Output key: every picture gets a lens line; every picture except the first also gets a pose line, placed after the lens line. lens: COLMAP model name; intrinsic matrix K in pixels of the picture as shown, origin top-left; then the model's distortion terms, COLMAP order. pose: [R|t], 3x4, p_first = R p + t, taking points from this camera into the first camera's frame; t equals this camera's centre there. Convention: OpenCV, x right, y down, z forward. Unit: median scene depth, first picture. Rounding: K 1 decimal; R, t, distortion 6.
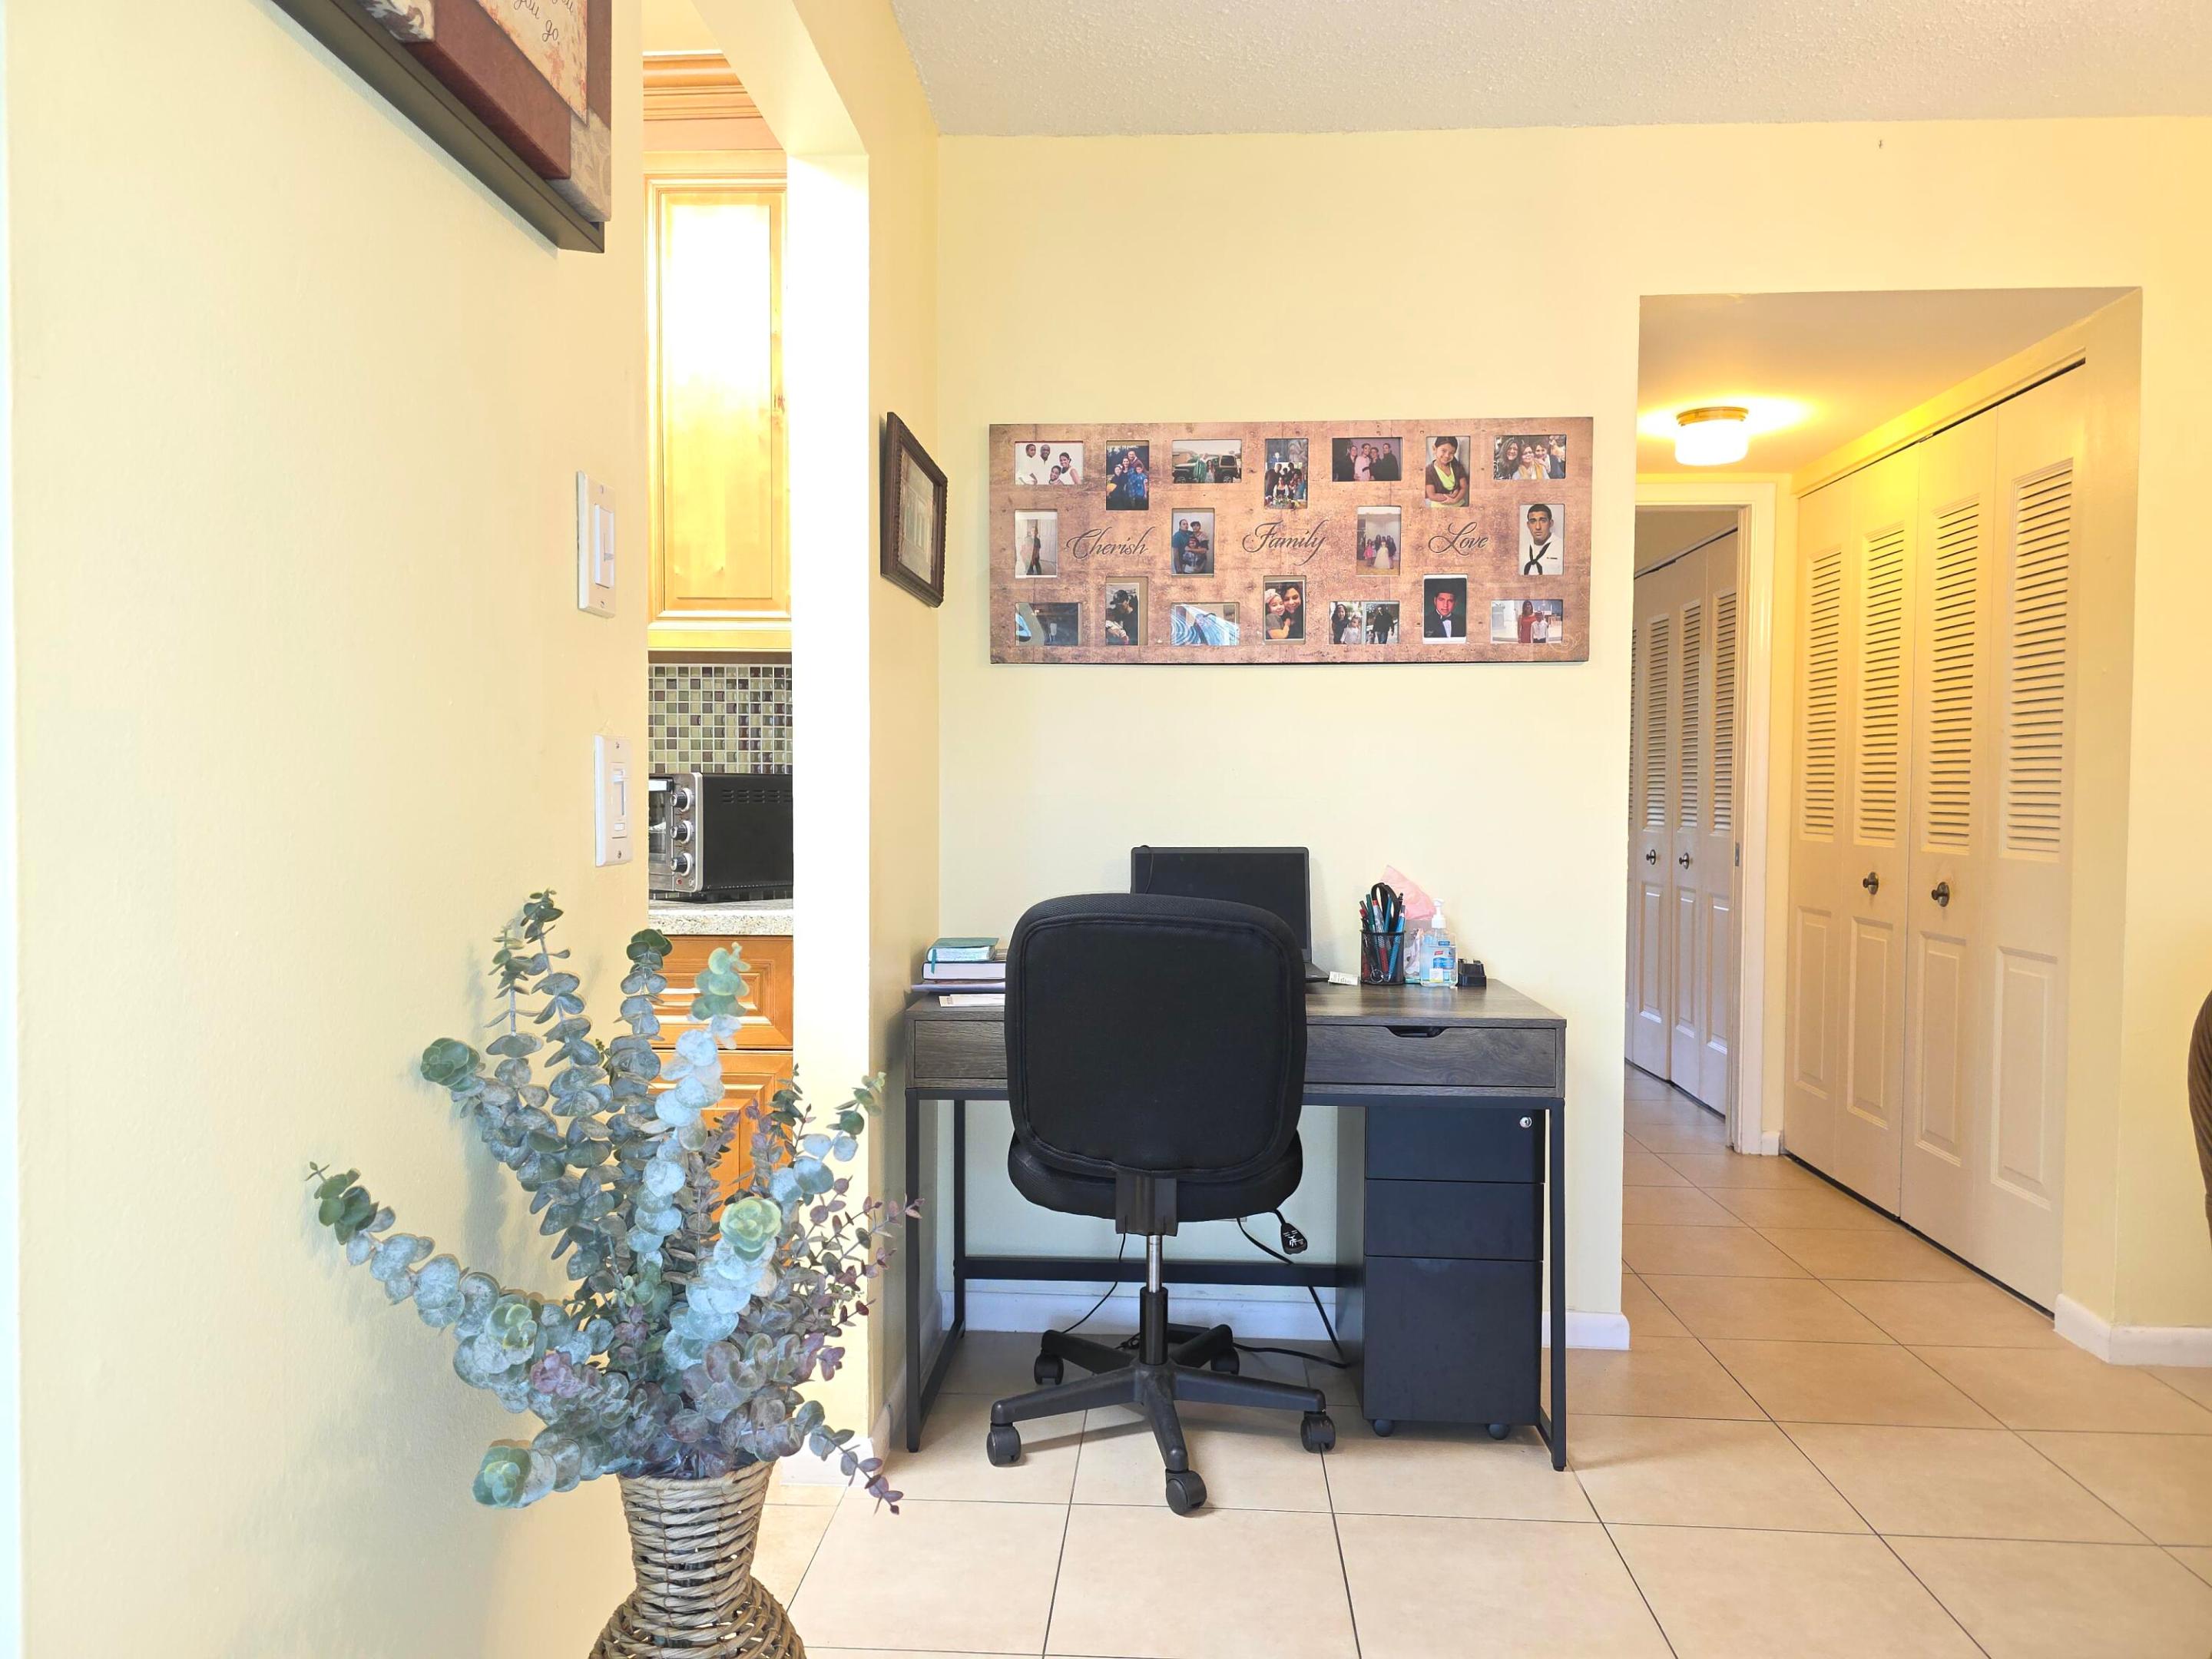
lens RADIAL K [[1488.0, 0, 1121.3], [0, 1488.0, 838.9], [0, 0, 1]] dist [0.064761, -0.060013]
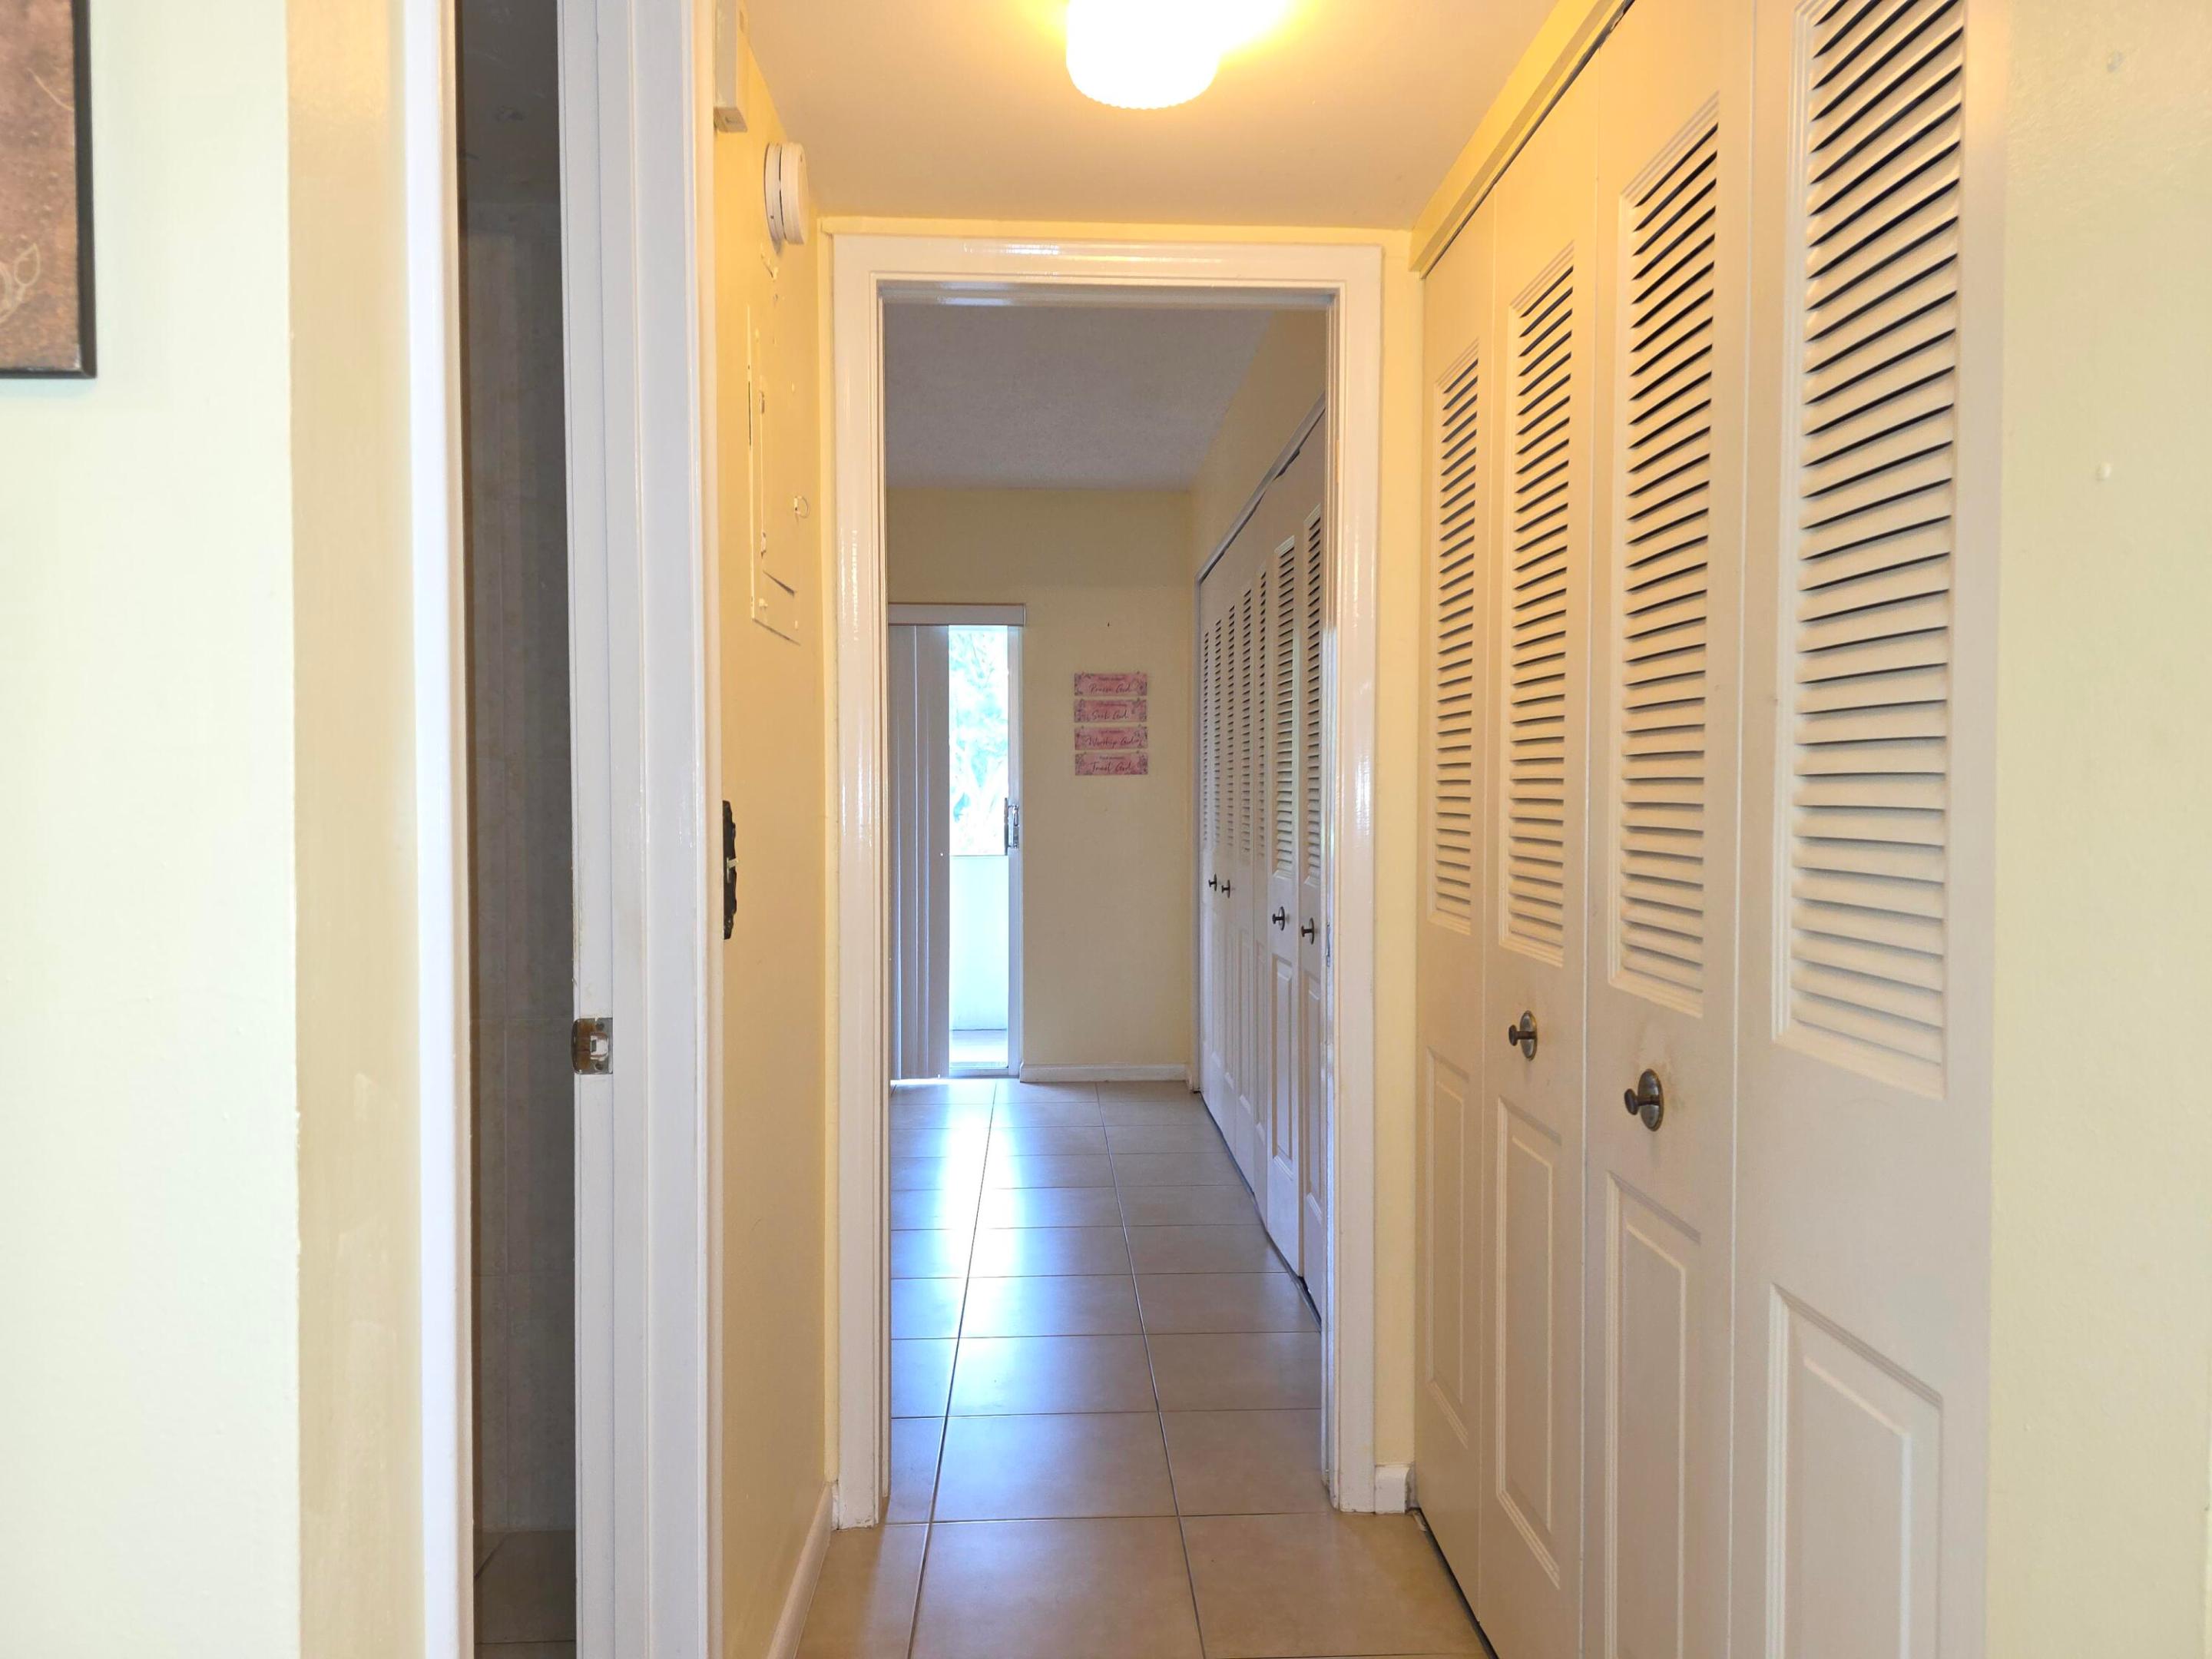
lens RADIAL K [[1488.0, 0, 1109.8], [0, 1488.0, 830.8], [0, 0, 1]] dist [0.064761, -0.060013]
pose [[0.995471, -0.008549, 0.094679, 0.432461], [0.009243, 0.999934, -0.006894, -0.042917], [-0.094614, 0.007738, 0.995484, 0.727949]]
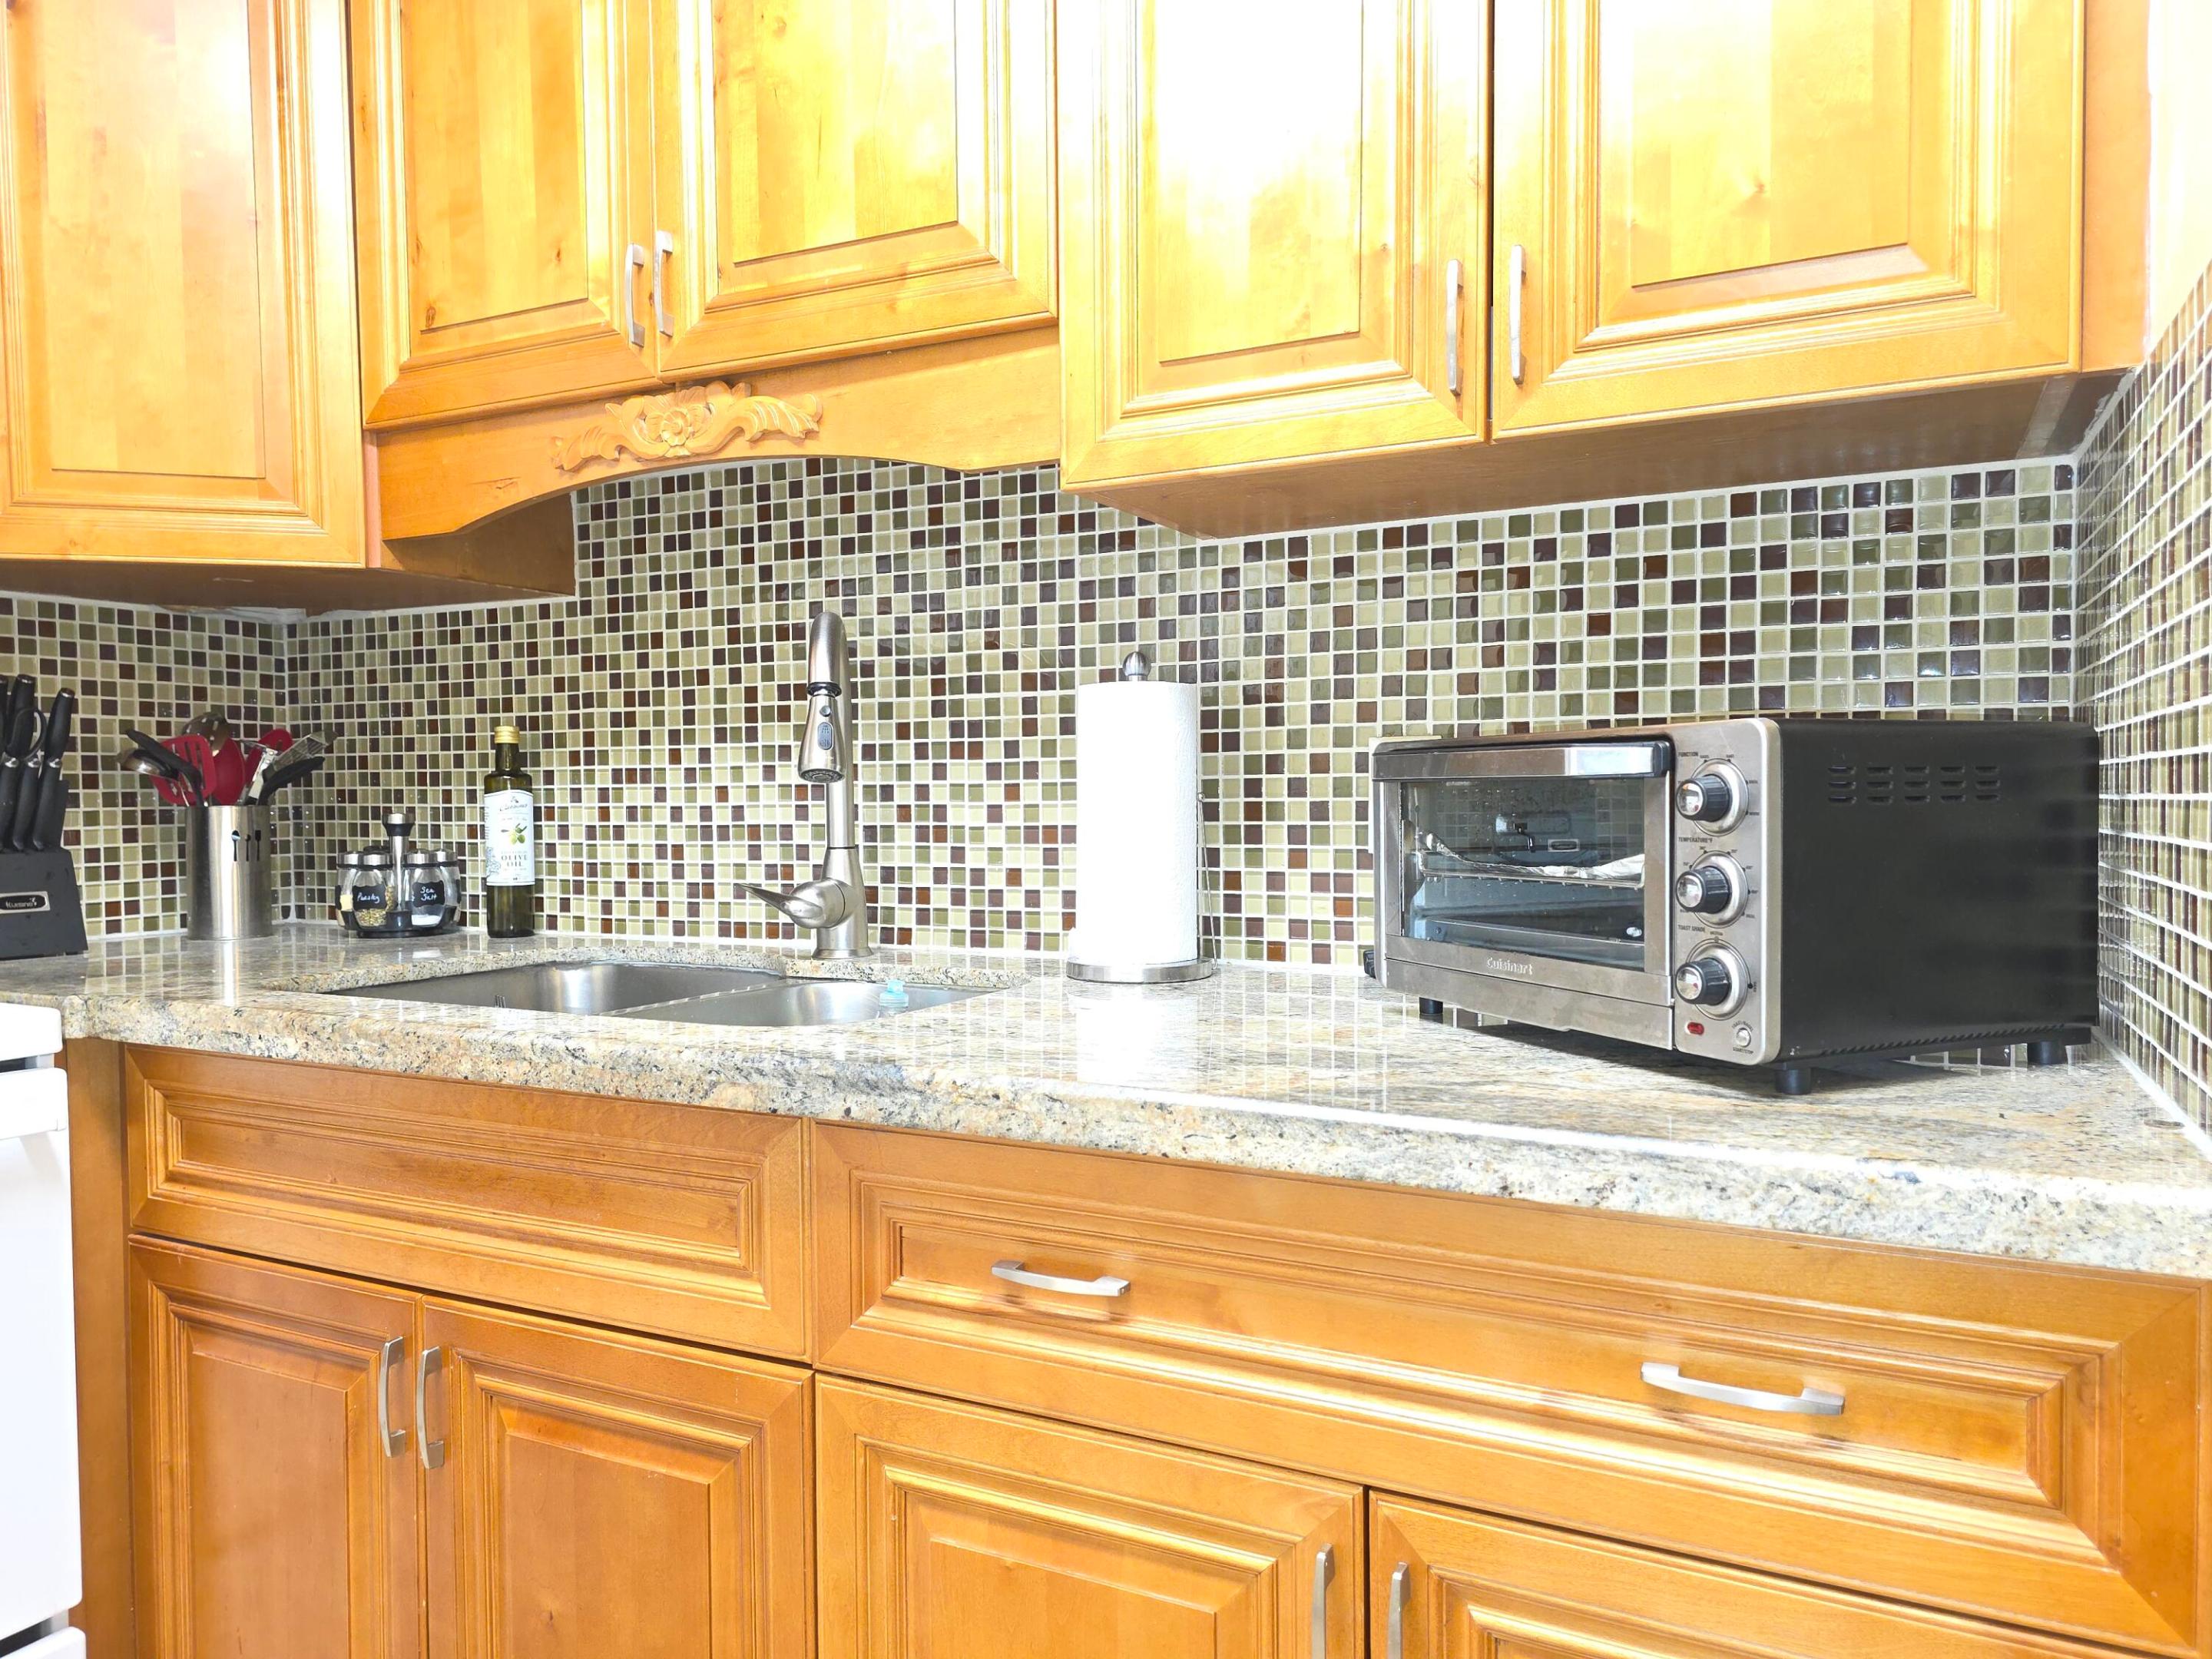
lens RADIAL K [[1488.0, 0, 1117.7], [0, 1488.0, 839.9], [0, 0, 1]] dist [0.064761, -0.060013]
pose [[0.912113, -0.000715, -0.409938, -0.231293], [0.001218, 0.999999, 0.000965, -0.013719], [0.409937, -0.001379, 0.912113, 0.520971]]
